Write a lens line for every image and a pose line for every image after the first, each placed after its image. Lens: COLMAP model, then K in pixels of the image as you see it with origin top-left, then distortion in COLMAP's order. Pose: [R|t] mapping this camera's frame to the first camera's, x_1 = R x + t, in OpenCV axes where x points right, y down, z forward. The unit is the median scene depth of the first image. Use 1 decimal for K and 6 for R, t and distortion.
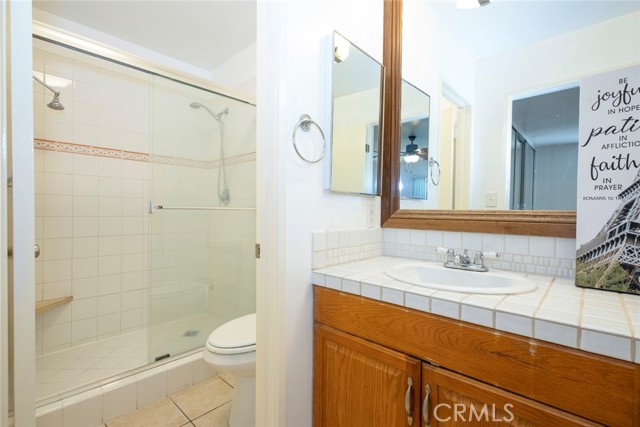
lens RADIAL K [[291.1, 0, 319.1], [0, 291.1, 211.3], [0, 0, 1]] dist [0.004309, -0.000860]
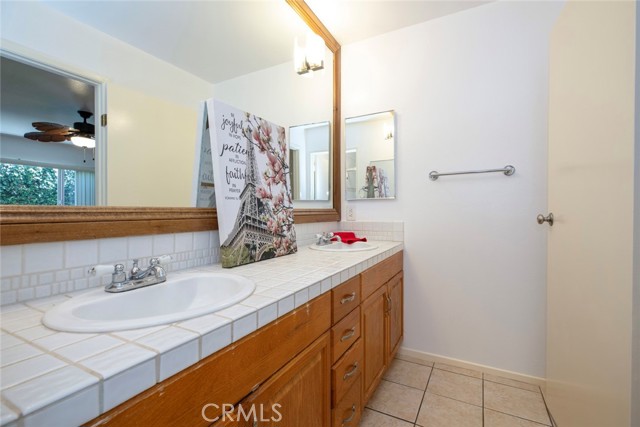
lens RADIAL K [[291.1, 0, 325.2], [0, 291.1, 211.6], [0, 0, 1]] dist [0.004309, -0.000860]
pose [[-0.264051, -0.014894, 0.964394, -0.329748], [-0.000124, 0.999881, 0.015408, -0.003497], [-0.964509, 0.003949, -0.264022, 0.714022]]
